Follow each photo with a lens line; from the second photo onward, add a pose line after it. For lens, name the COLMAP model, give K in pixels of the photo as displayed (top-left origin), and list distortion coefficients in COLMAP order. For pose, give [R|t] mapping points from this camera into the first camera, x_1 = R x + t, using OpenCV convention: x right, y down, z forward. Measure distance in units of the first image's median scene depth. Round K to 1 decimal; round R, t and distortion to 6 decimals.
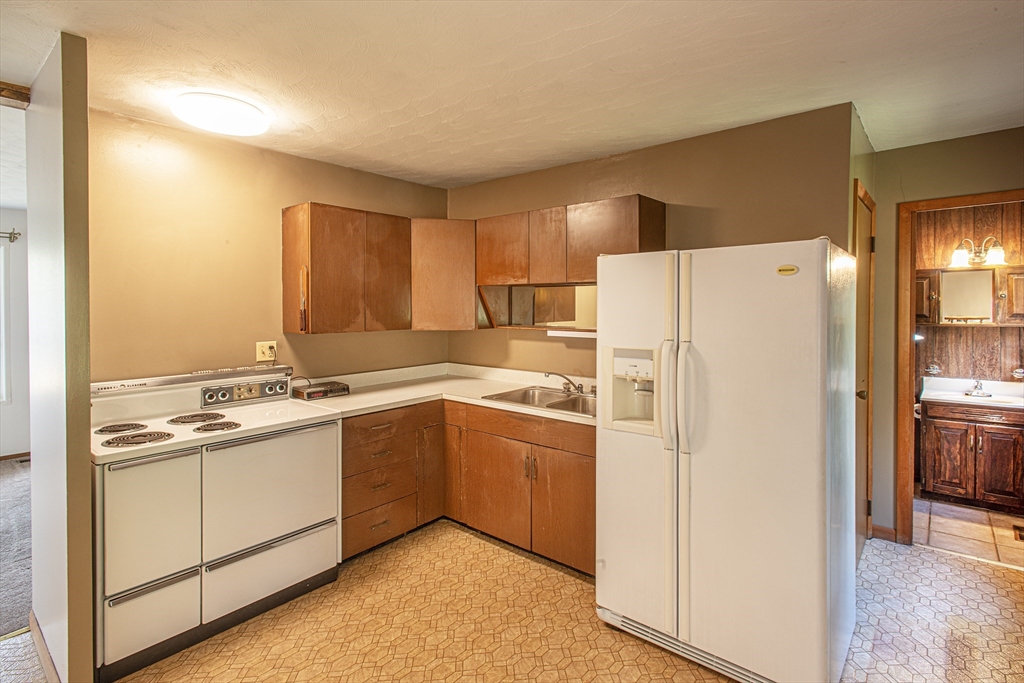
lens RADIAL K [[501.7, 0, 533.8], [0, 501.7, 312.1], [0, 0, 1]] dist [0.011755, -0.000123]
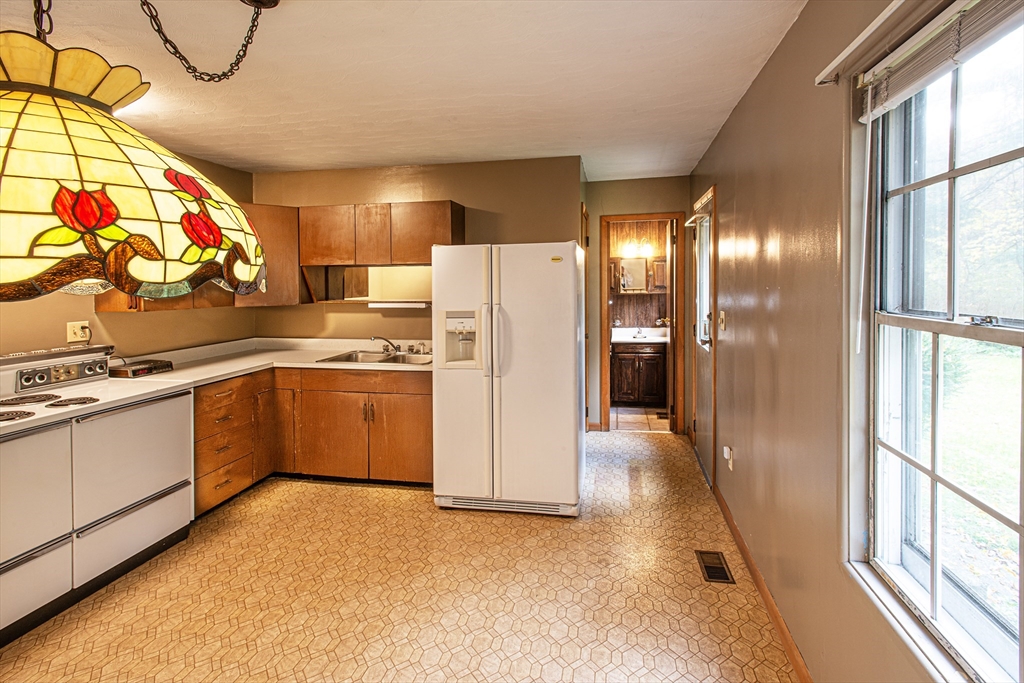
lens RADIAL K [[508.9, 0, 513.4], [0, 508.9, 298.1], [0, 0, 1]] dist [0.002945, -0.000099]
pose [[0.885088, -0.021531, 0.464925, -0.234120], [0.014873, 0.999728, 0.017983, 0.007501], [-0.465185, -0.009002, 0.885168, -0.250335]]
